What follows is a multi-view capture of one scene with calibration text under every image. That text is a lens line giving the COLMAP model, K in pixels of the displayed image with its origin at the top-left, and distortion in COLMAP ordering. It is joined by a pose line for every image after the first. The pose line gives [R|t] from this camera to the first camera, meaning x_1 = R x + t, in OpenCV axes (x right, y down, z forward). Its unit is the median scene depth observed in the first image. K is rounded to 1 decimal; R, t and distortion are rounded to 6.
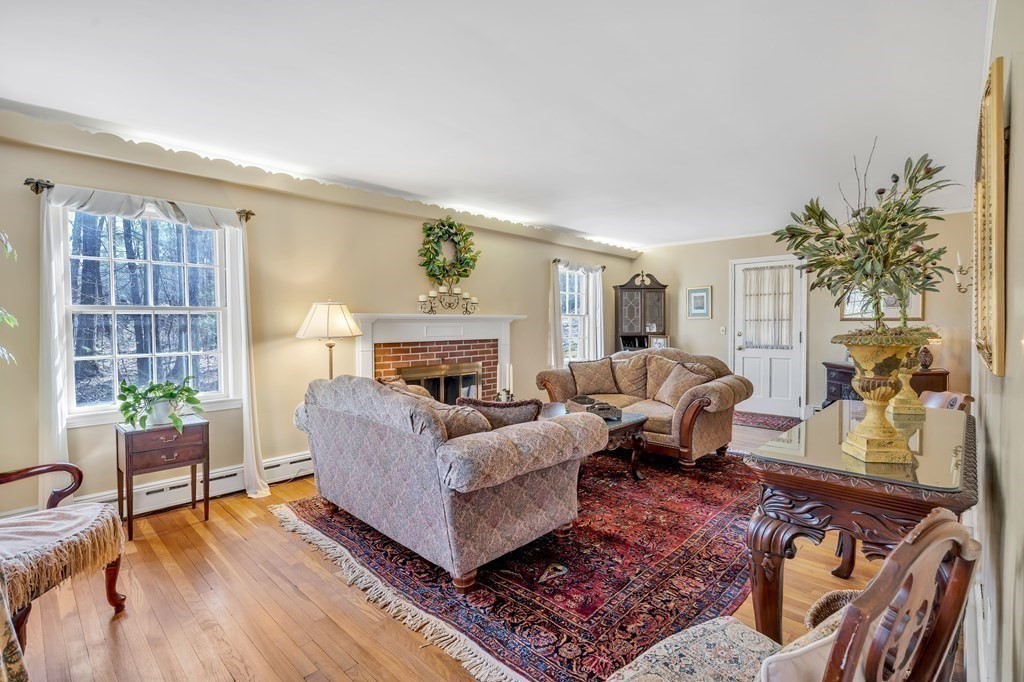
lens RADIAL K [[475.4, 0, 516.2], [0, 475.4, 335.2], [0, 0, 1]] dist [-0.004290, 0.000294]
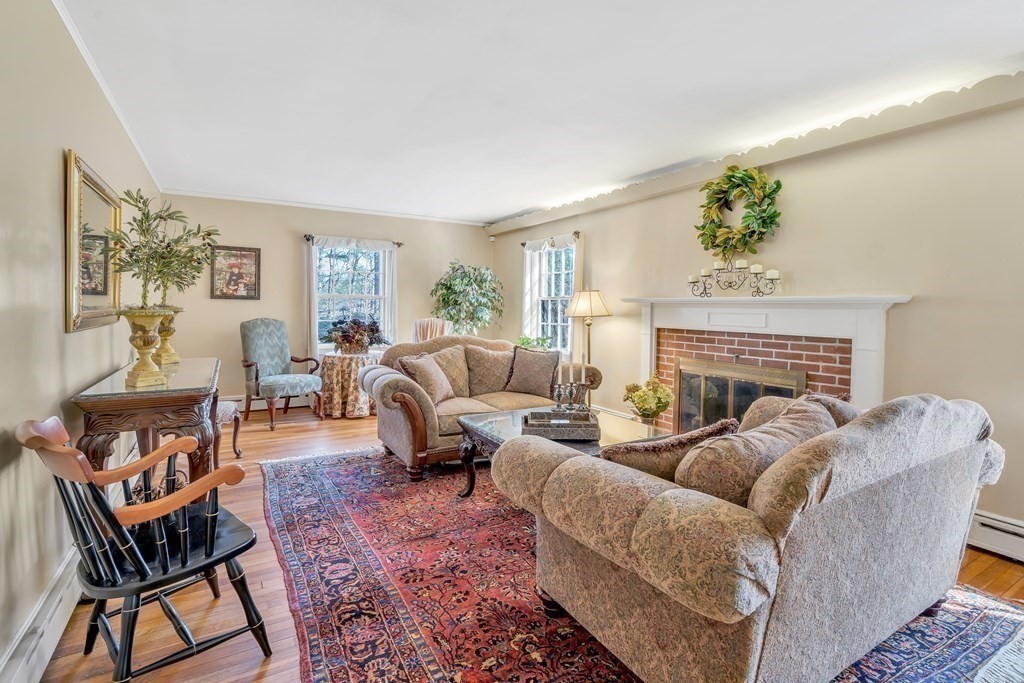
lens RADIAL K [[475.4, 0, 504.2], [0, 475.4, 318.1], [0, 0, 1]] dist [-0.004290, 0.000294]
pose [[-0.277801, 0.023090, -0.960361, 1.021338], [-0.037317, 0.998697, 0.034807, -0.034887], [0.959914, 0.045507, -0.276577, 1.307317]]
